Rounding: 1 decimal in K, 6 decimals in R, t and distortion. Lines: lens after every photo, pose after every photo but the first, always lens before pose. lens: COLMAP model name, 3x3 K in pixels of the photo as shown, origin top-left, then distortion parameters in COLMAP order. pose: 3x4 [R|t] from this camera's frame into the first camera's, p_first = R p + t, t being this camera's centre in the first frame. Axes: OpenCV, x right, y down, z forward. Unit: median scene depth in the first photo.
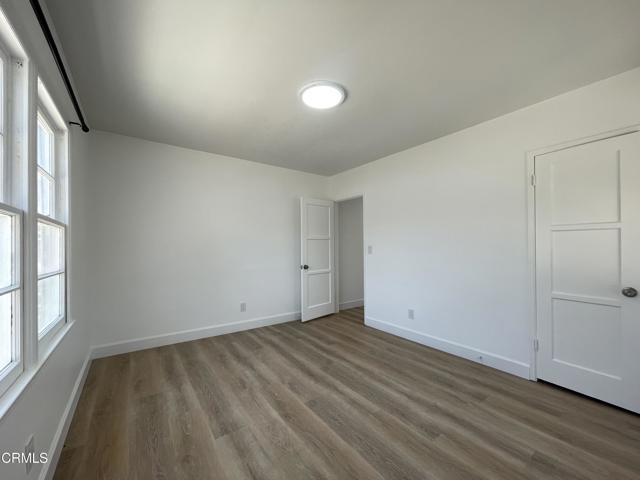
lens RADIAL K [[255.4, 0, 320.0], [0, 255.4, 240.0], [0, 0, 1]] dist [-0.000642, -0.000679]
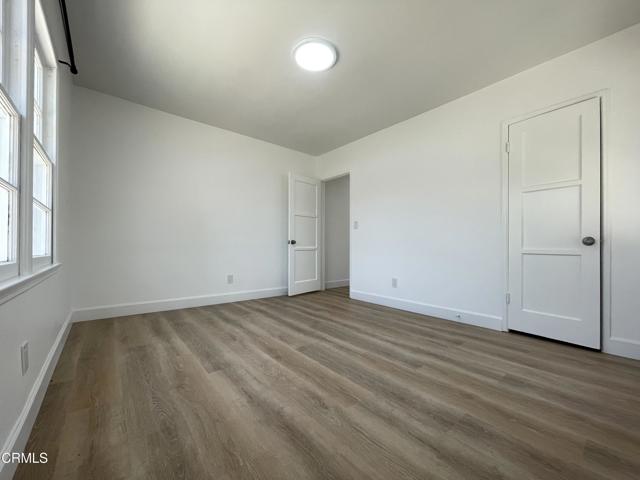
lens RADIAL K [[255.4, 0, 320.0], [0, 255.4, 240.0], [0, 0, 1]] dist [-0.000642, -0.000679]
pose [[0.997790, 0.011504, 0.065442, -0.028854], [-0.011523, 0.999934, -0.000078, 0.179628], [-0.065439, -0.000676, 0.997856, -0.034618]]
